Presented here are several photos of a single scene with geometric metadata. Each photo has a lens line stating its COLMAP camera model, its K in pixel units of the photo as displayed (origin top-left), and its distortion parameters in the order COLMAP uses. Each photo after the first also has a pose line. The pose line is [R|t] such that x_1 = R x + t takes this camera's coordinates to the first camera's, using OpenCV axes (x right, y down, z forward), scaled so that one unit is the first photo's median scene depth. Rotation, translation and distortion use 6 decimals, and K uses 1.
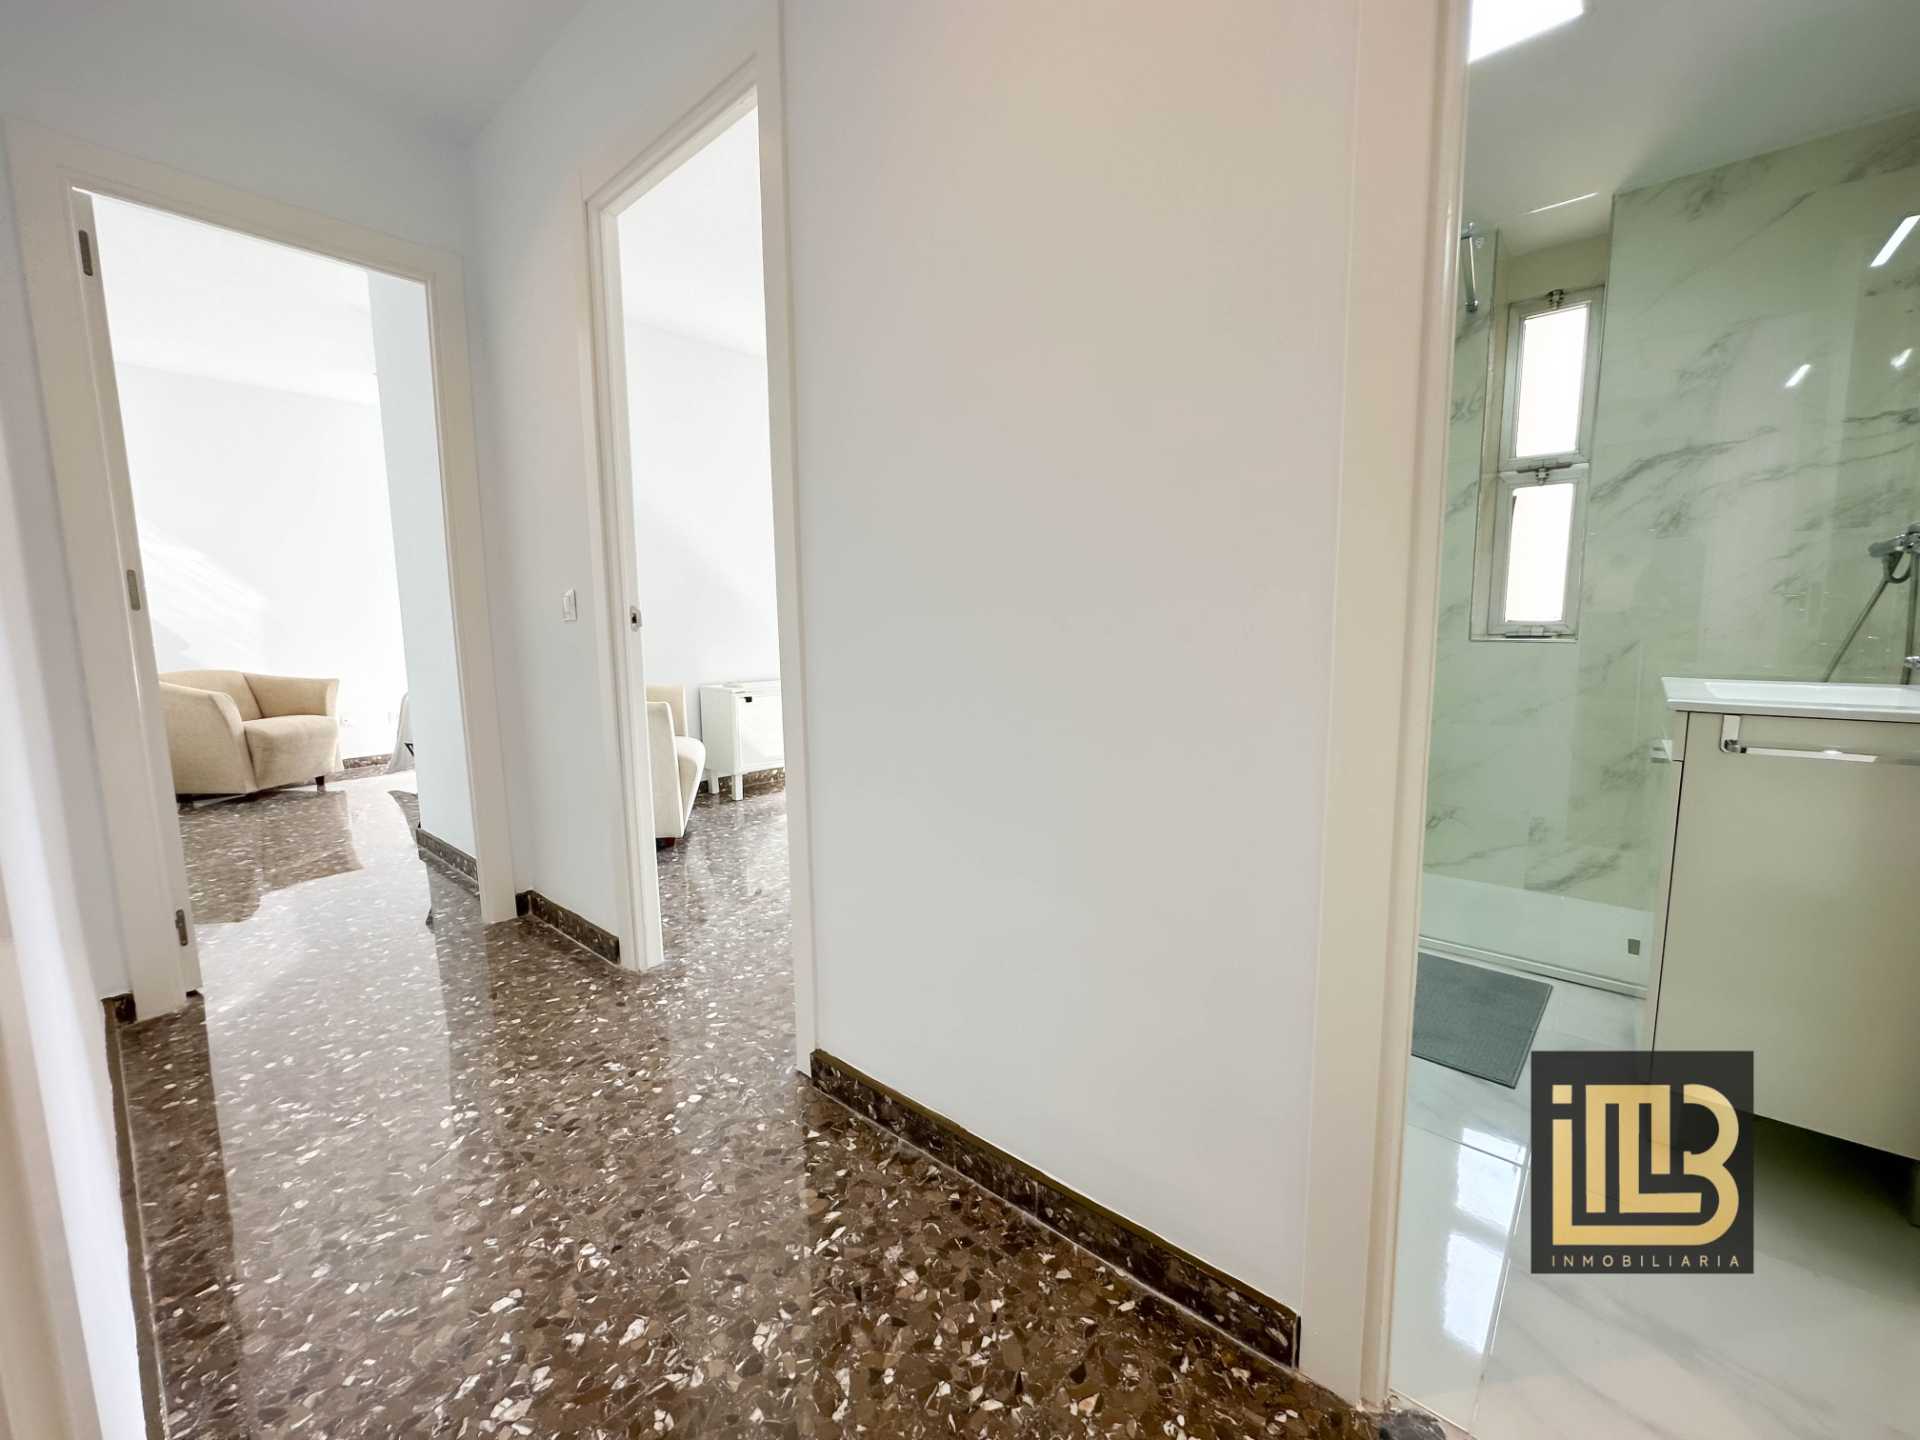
lens RADIAL K [[770.2, 0, 957.9], [0, 770.2, 716.6], [0, 0, 1]] dist [-0.003983, 0.001248]
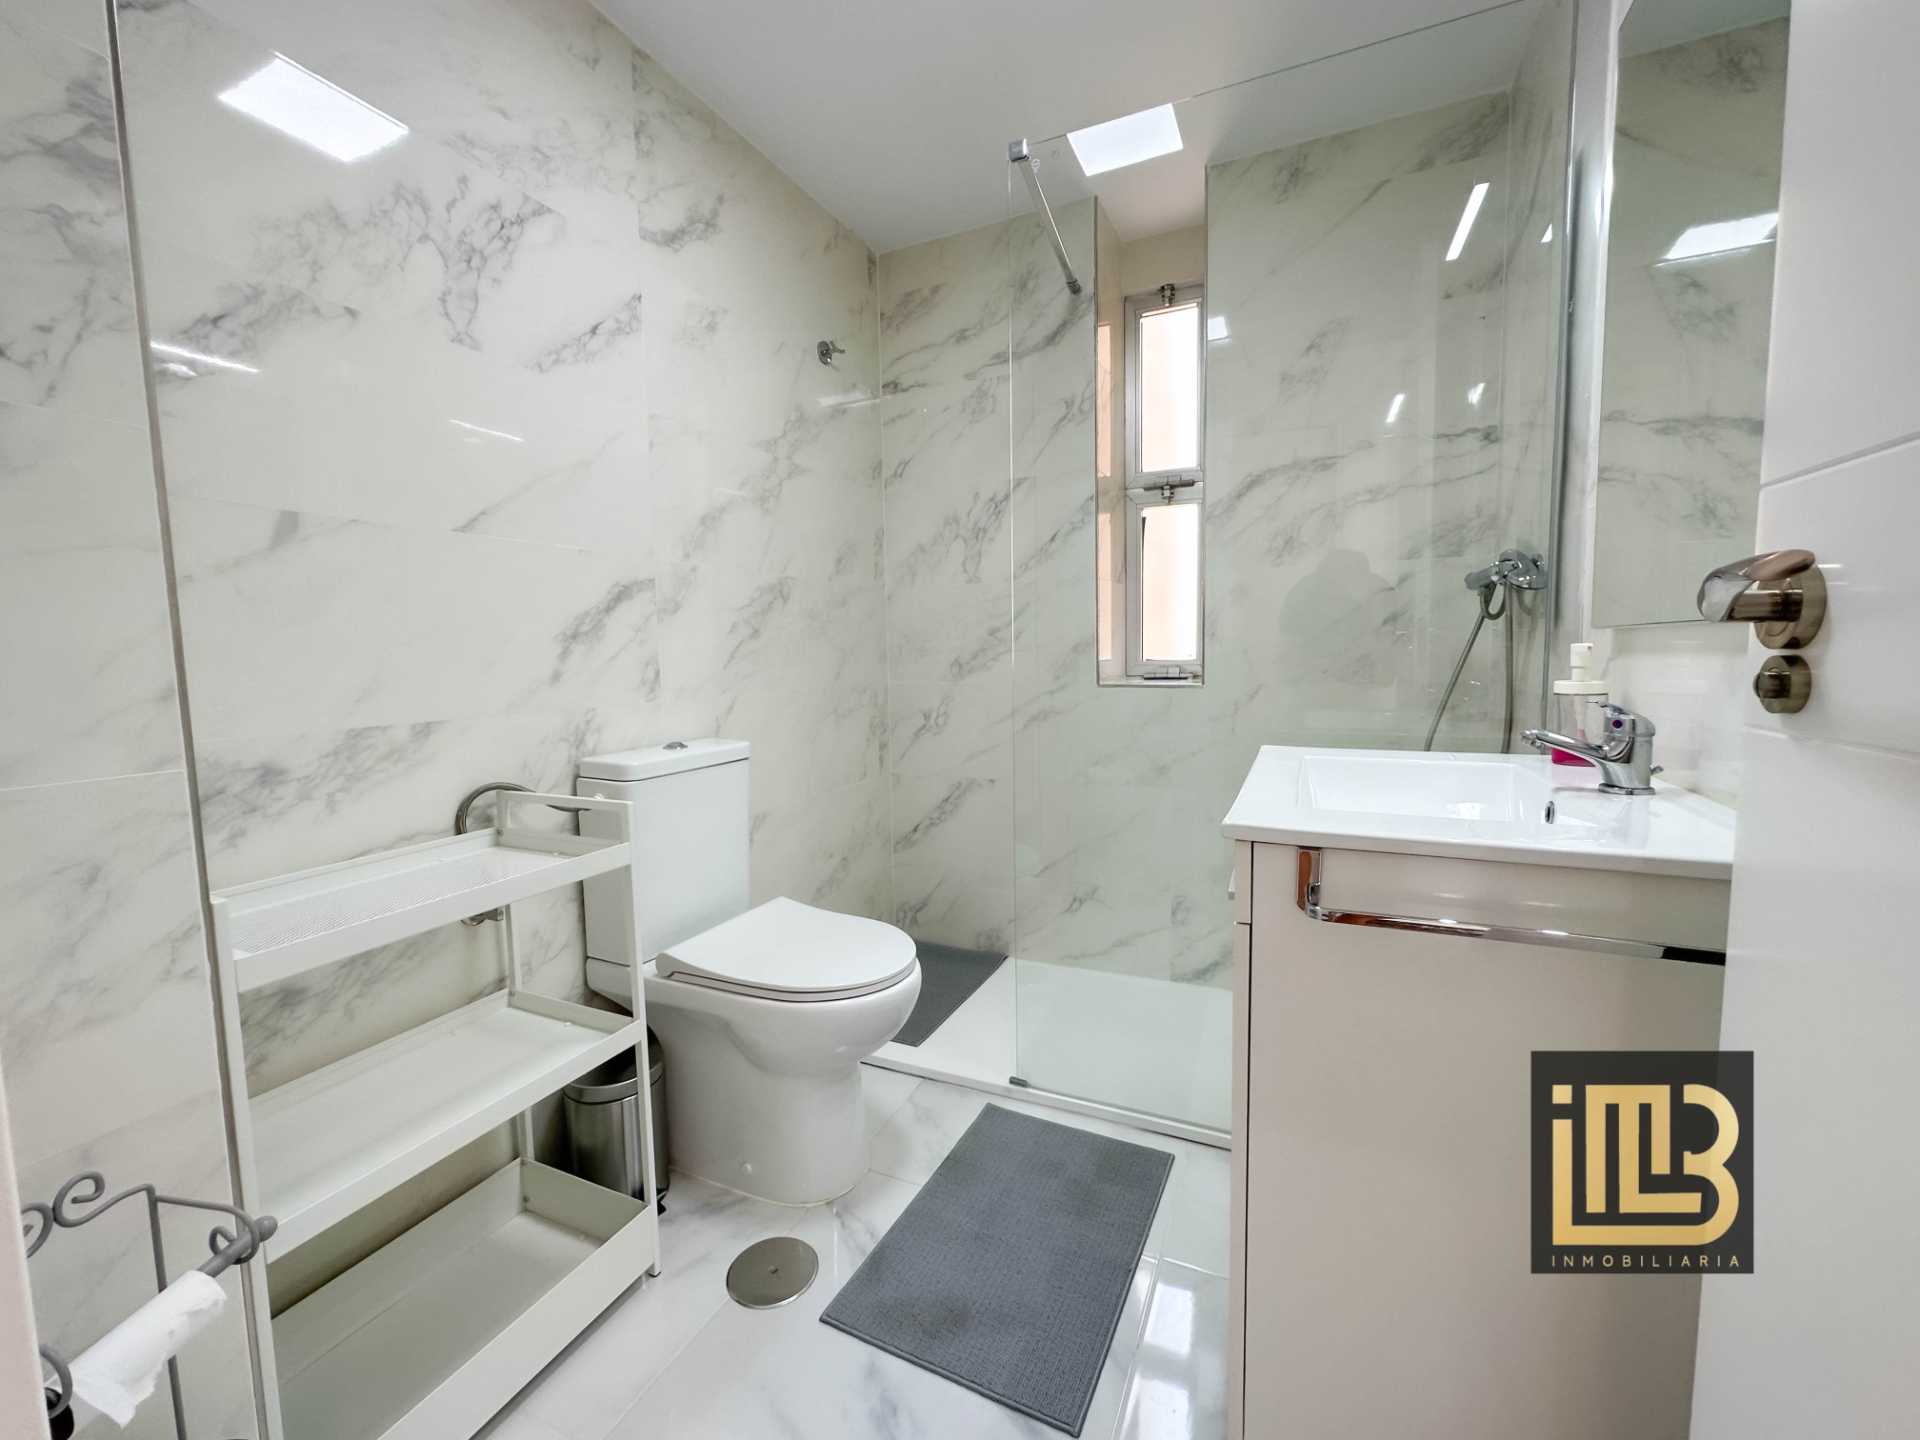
lens RADIAL K [[770.2, 0, 957.5], [0, 770.2, 715.4], [0, 0, 1]] dist [-0.003983, 0.001248]
pose [[0.958778, -0.032369, 0.282305, 0.331908], [0.043499, 0.998500, -0.033245, -0.052732], [-0.280806, 0.044154, 0.958748, 0.287592]]
